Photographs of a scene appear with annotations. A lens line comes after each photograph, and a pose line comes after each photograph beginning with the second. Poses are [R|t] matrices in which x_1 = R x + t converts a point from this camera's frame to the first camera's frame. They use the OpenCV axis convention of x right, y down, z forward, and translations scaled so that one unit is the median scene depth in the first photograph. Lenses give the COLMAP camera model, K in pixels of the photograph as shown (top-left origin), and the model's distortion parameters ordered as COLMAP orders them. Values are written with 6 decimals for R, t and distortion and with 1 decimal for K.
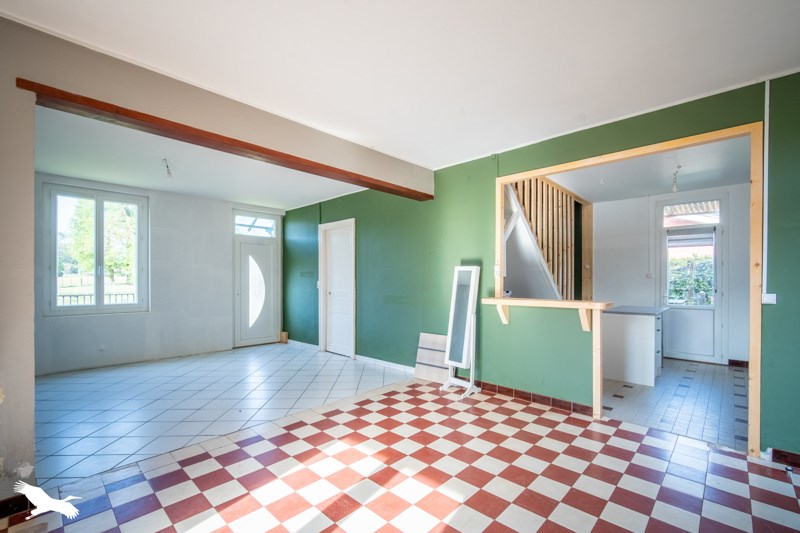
lens RADIAL K [[352.7, 0, 401.7], [0, 352.7, 272.8], [0, 0, 1]] dist [0.001307, -0.000207]
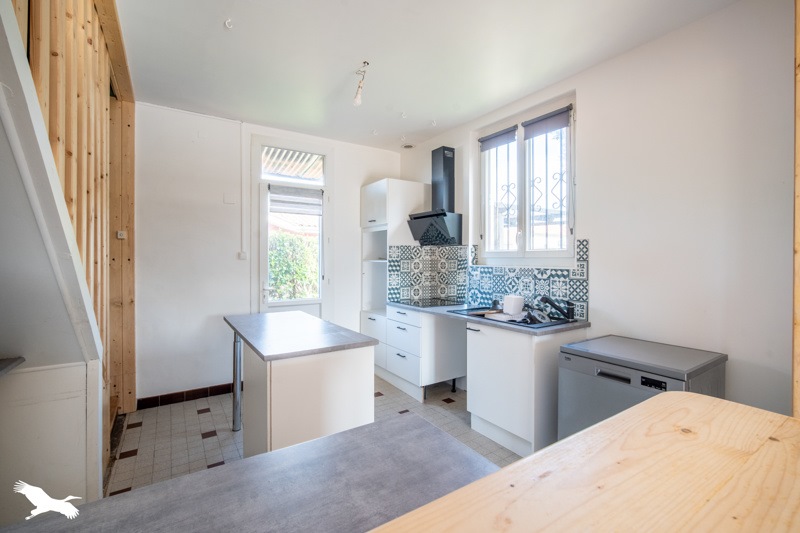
lens RADIAL K [[352.7, 0, 401.7], [0, 352.7, 262.7], [0, 0, 1]] dist [0.001307, -0.000207]
pose [[0.222910, -0.001633, 0.974838, 0.186721], [-0.010691, 0.999934, 0.004119, 0.014517], [-0.974780, -0.011341, 0.222878, 0.622253]]
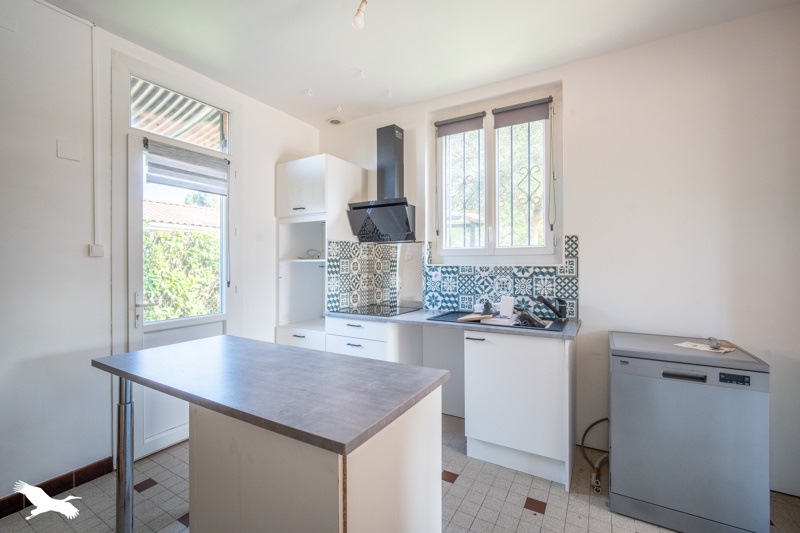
lens RADIAL K [[346.7, 0, 398.7], [0, 346.7, 266.2], [0, 0, 1]] dist [-0.004630, 0.001017]
pose [[-0.223791, 0.002527, 0.974634, 0.306390], [-0.002469, 0.999992, -0.003160, 0.024494], [-0.974634, -0.003113, -0.223783, 0.804424]]
